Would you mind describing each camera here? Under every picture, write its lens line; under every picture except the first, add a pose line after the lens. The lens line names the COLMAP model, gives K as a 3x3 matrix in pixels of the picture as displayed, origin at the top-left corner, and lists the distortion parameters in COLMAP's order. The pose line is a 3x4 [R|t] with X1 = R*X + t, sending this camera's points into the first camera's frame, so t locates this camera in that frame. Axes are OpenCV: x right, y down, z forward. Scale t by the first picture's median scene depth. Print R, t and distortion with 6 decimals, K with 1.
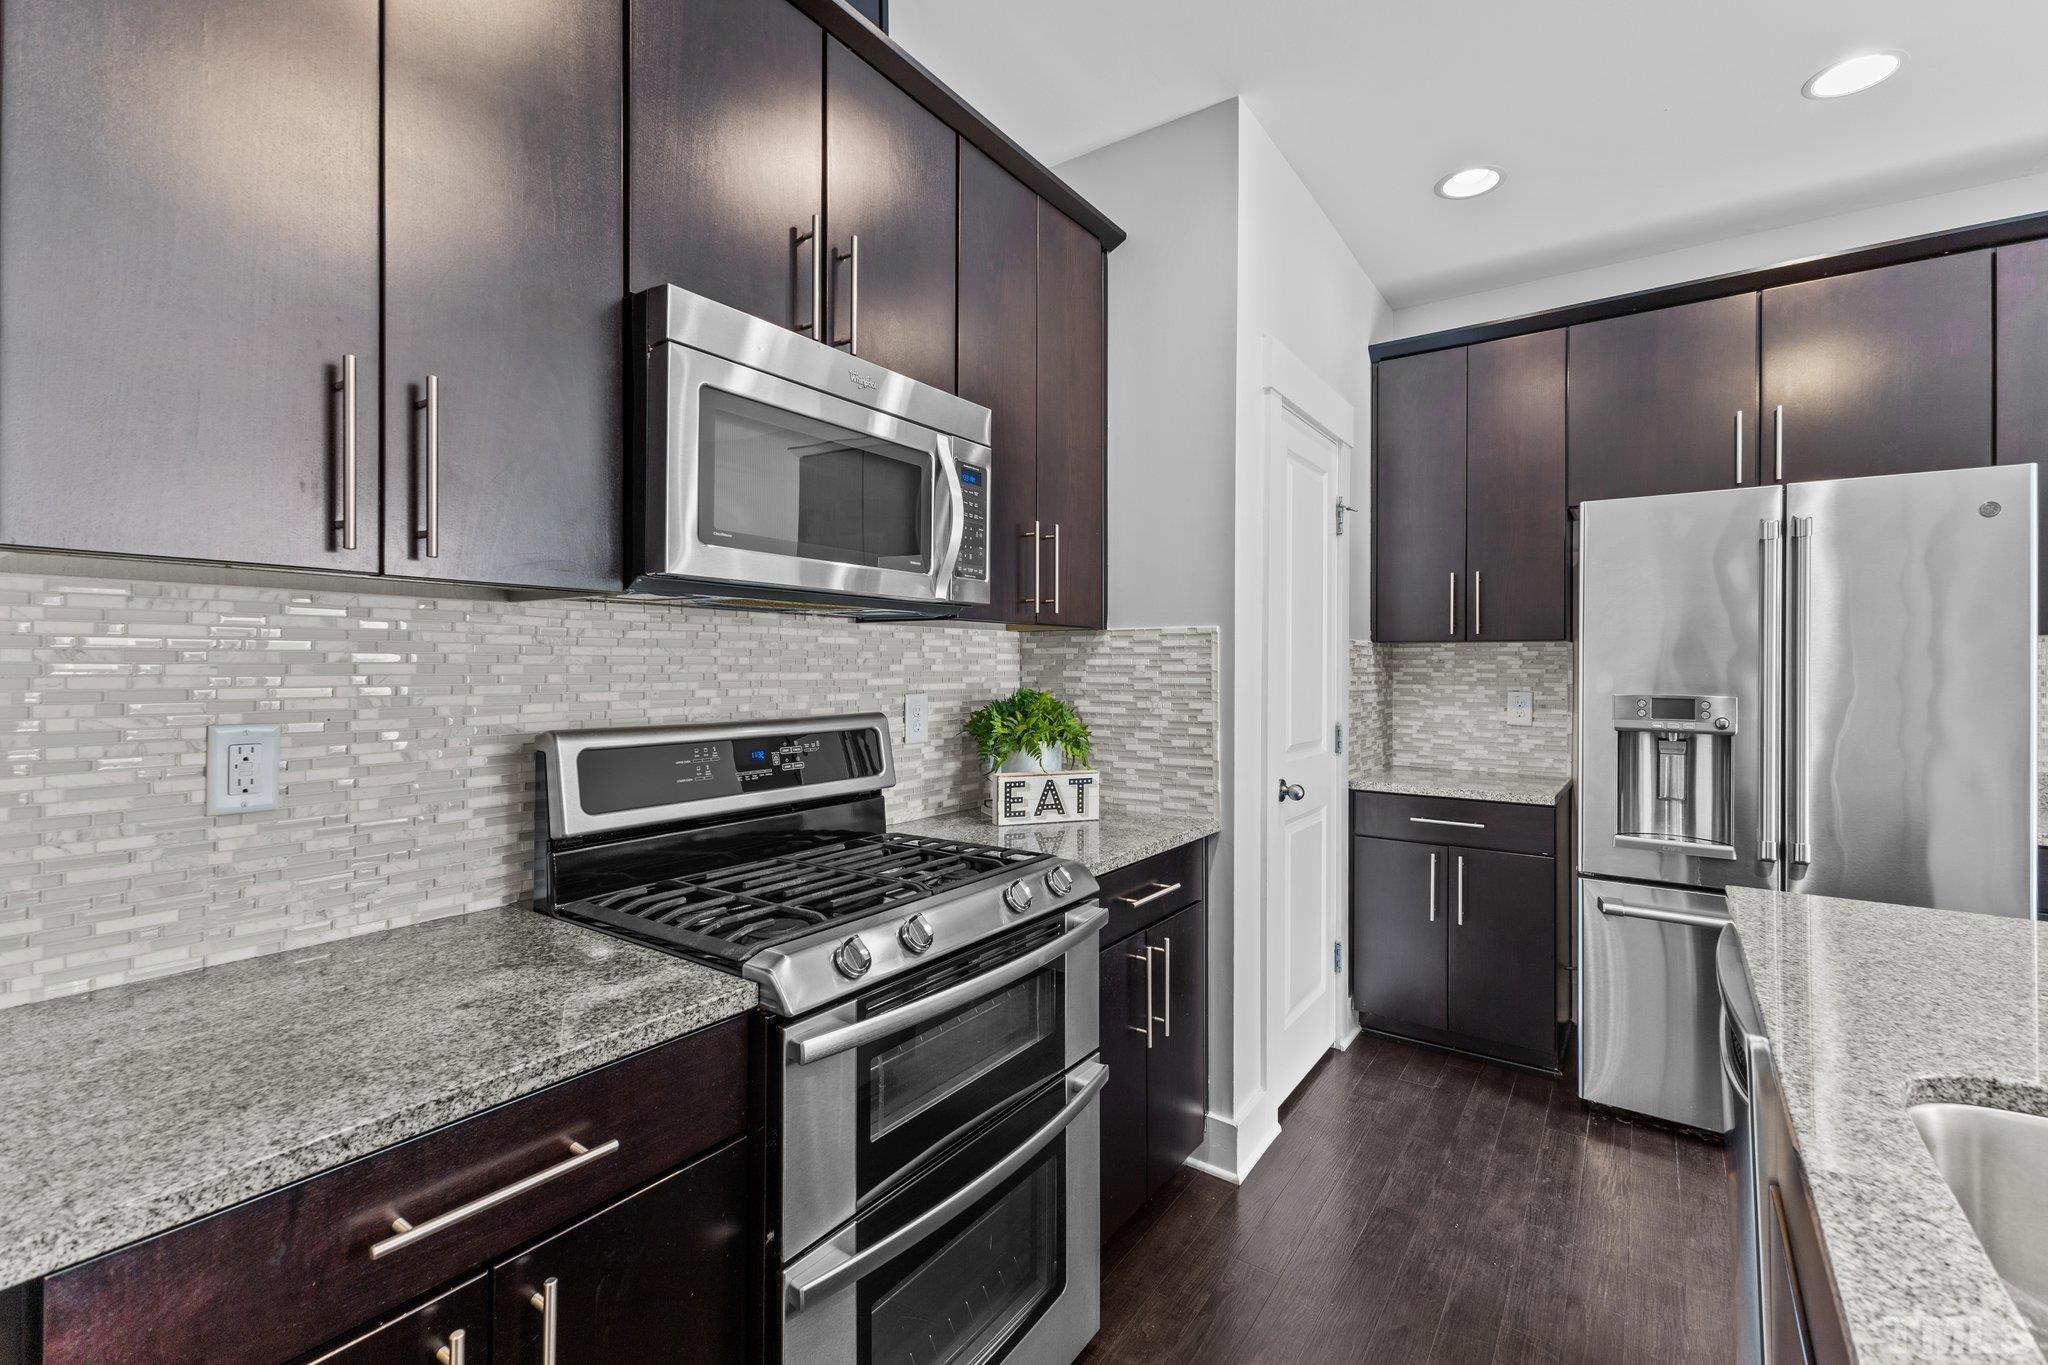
lens RADIAL K [[887.6, 0, 1027.0], [0, 887.6, 668.4], [0, 0, 1]] dist [0.010174, -0.000469]
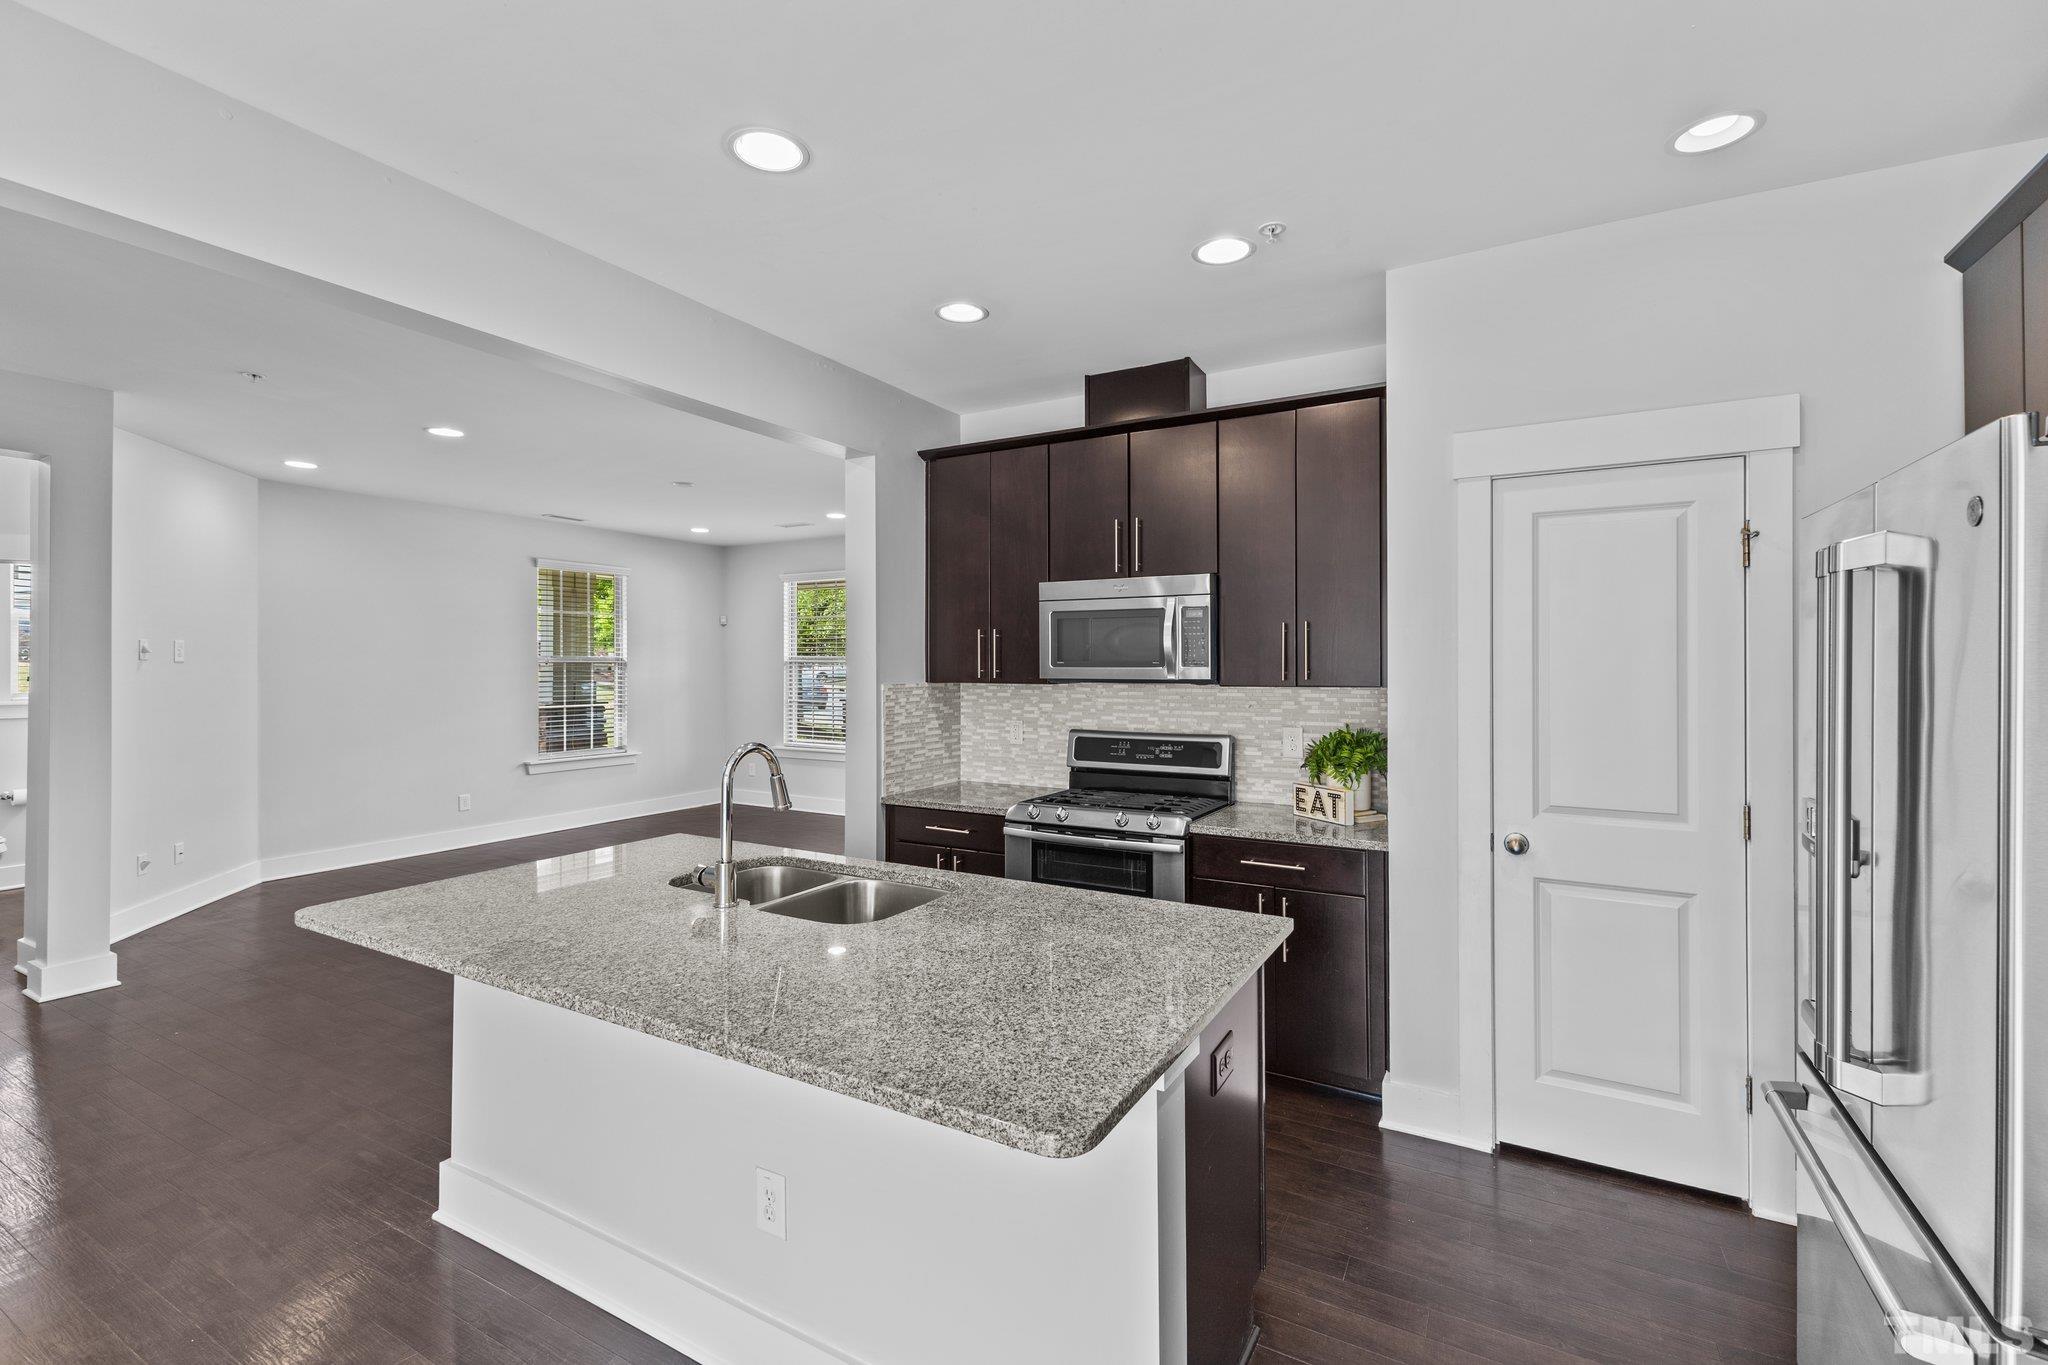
lens RADIAL K [[887.6, 0, 1027.4], [0, 887.6, 663.4], [0, 0, 1]] dist [0.010174, -0.000469]
pose [[0.100453, -0.006254, -0.994922, 1.865364], [-0.001129, 0.999979, -0.006399, -0.099335], [0.994941, 0.001766, 0.100444, 0.468752]]
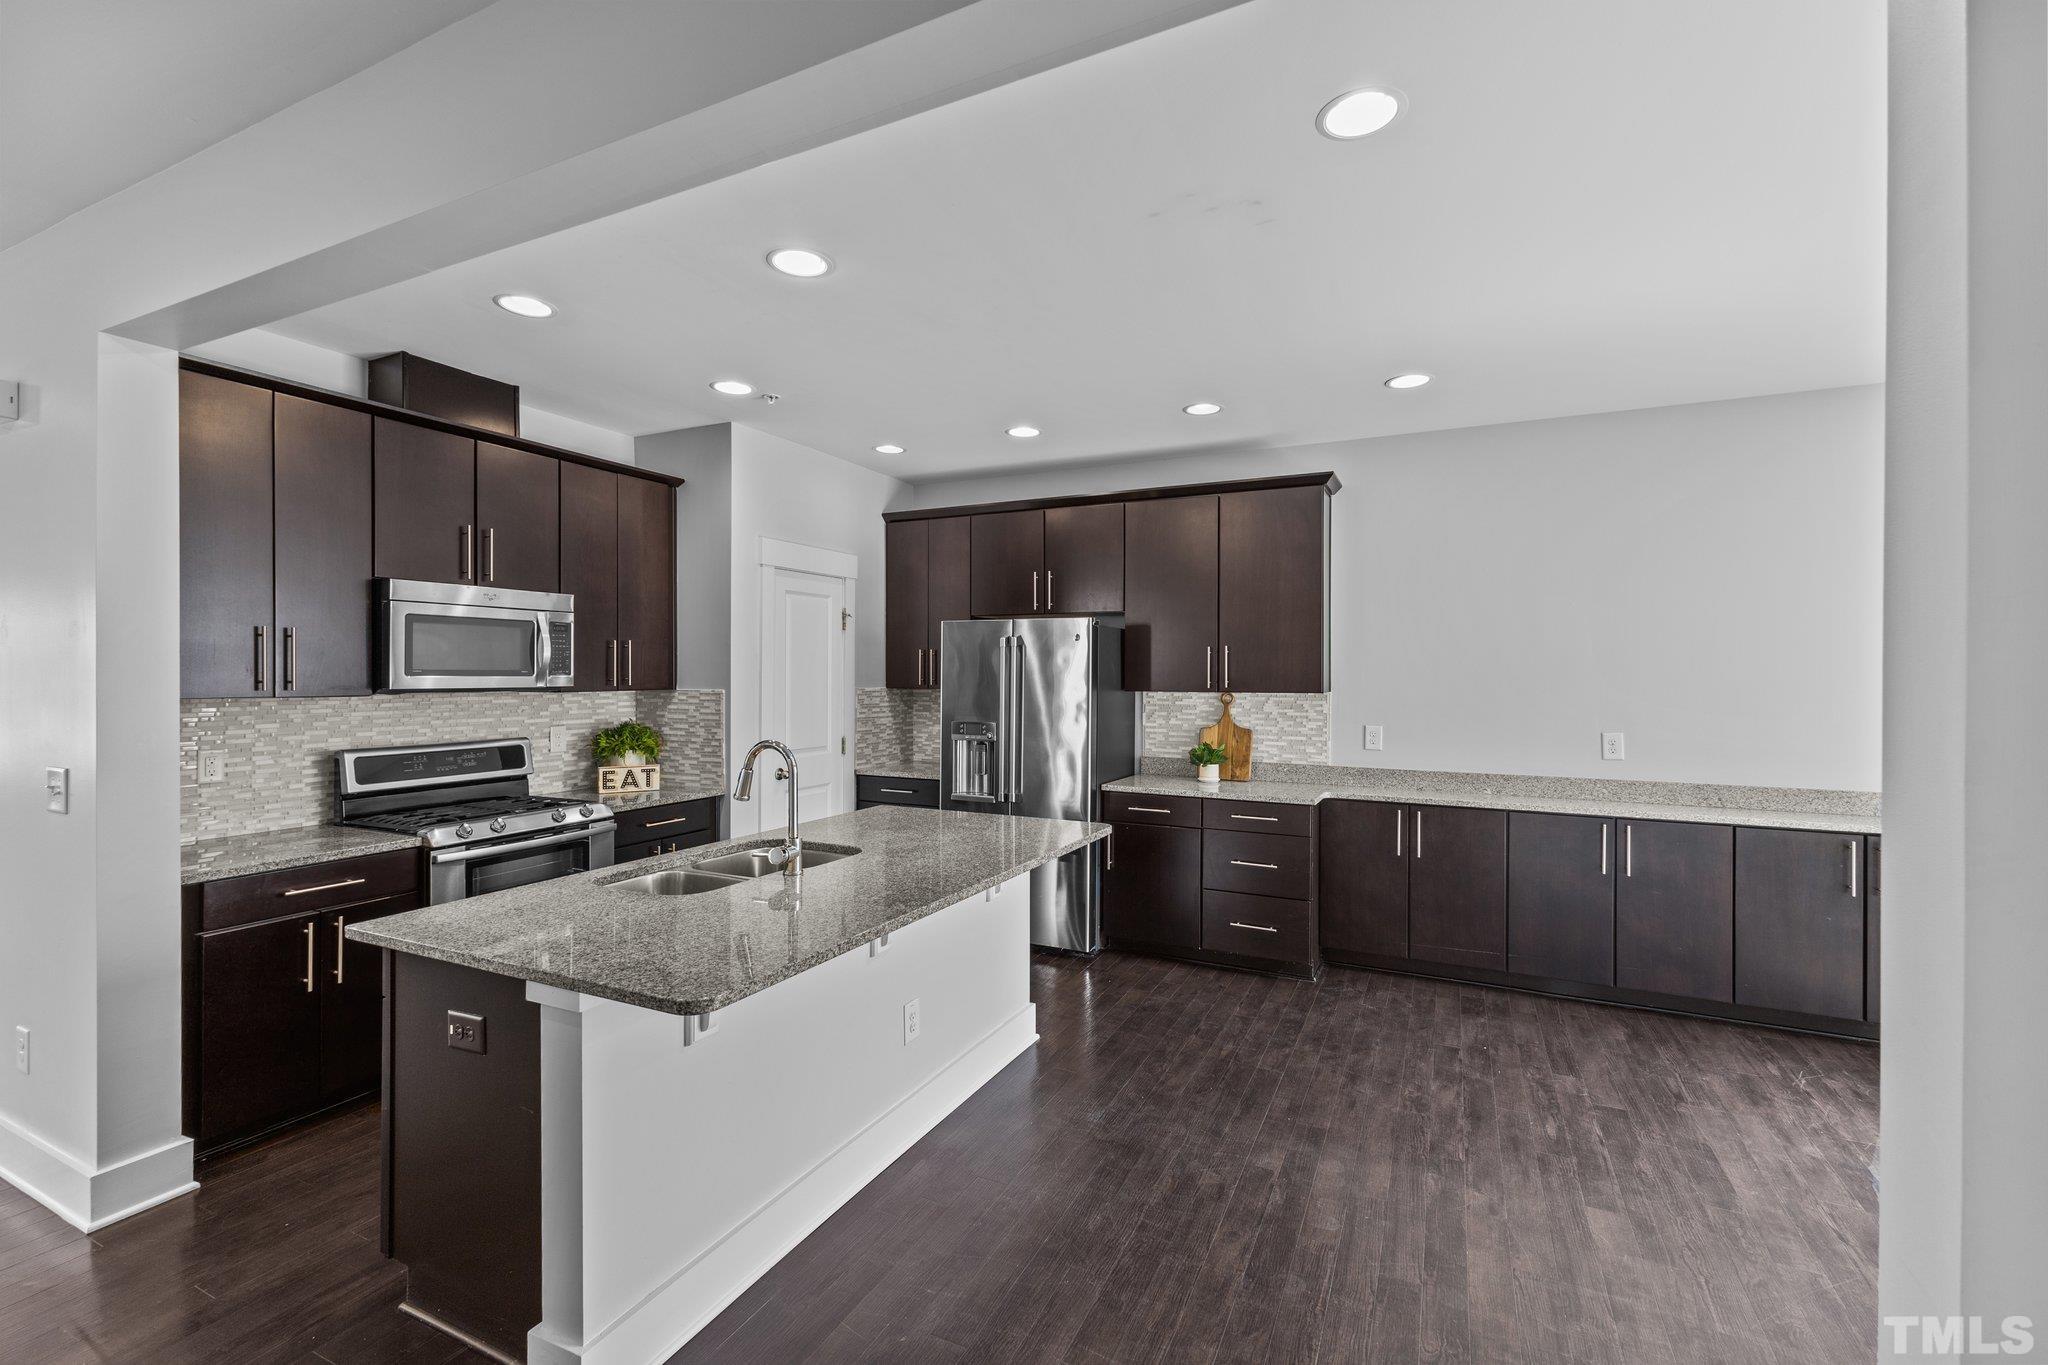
lens RADIAL K [[887.6, 0, 1033.1], [0, 887.6, 677.1], [0, 0, 1]] dist [0.010174, -0.000469]
pose [[0.987217, -0.001718, 0.159375, 0.753392], [0.001005, 0.999989, 0.004557, -0.110130], [-0.159381, -0.004338, 0.987208, -1.366206]]
